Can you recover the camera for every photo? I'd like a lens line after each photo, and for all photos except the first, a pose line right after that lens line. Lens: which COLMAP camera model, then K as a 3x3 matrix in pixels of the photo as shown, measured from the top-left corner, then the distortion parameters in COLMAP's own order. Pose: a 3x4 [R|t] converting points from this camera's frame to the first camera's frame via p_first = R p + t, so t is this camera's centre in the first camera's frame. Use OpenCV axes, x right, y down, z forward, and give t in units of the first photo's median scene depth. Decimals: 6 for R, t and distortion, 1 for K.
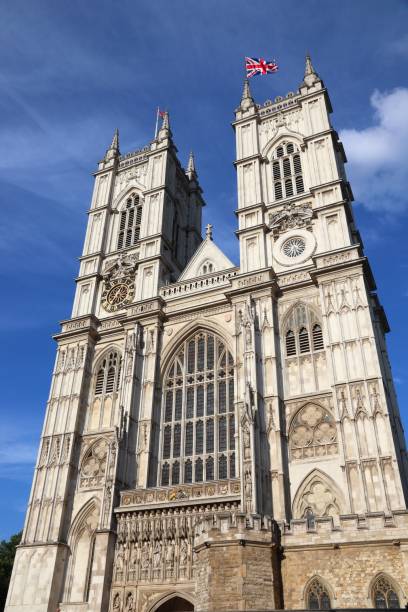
lens RADIAL K [[540.6, 0, 202.9], [0, 540.6, 305.4], [0, 0, 1]] dist [-0.034741, 0.120207]
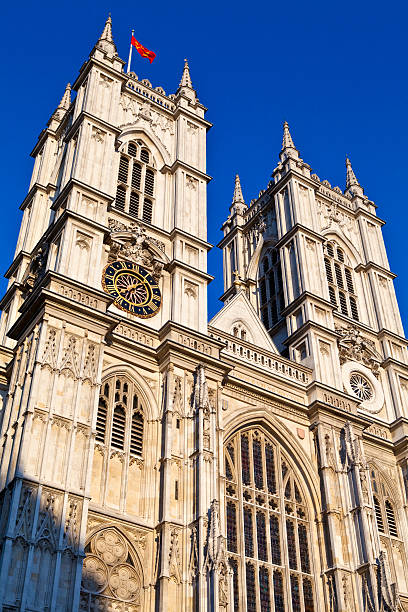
lens RADIAL K [[780.6, 0, 204.0], [0, 780.6, 306.0], [0, 0, 1]] dist [-0.015589, 0.022474]
pose [[0.527479, 0.549454, 0.647971, -0.718729], [-0.466869, 0.824689, -0.319252, 0.252700], [-0.709789, -0.134119, 0.691529, 0.395320]]
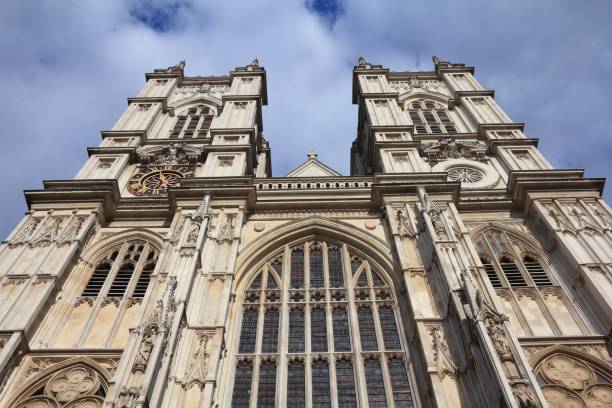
lens RADIAL K [[578.8, 0, 306.2], [0, 578.8, 202.3], [0, 0, 1]] dist [0.014212, 0.017637]
pose [[0.919279, 0.334051, 0.208174, -0.150156], [-0.203541, 0.856131, -0.474986, 0.300559], [-0.336893, 0.394272, 0.855016, 0.448951]]
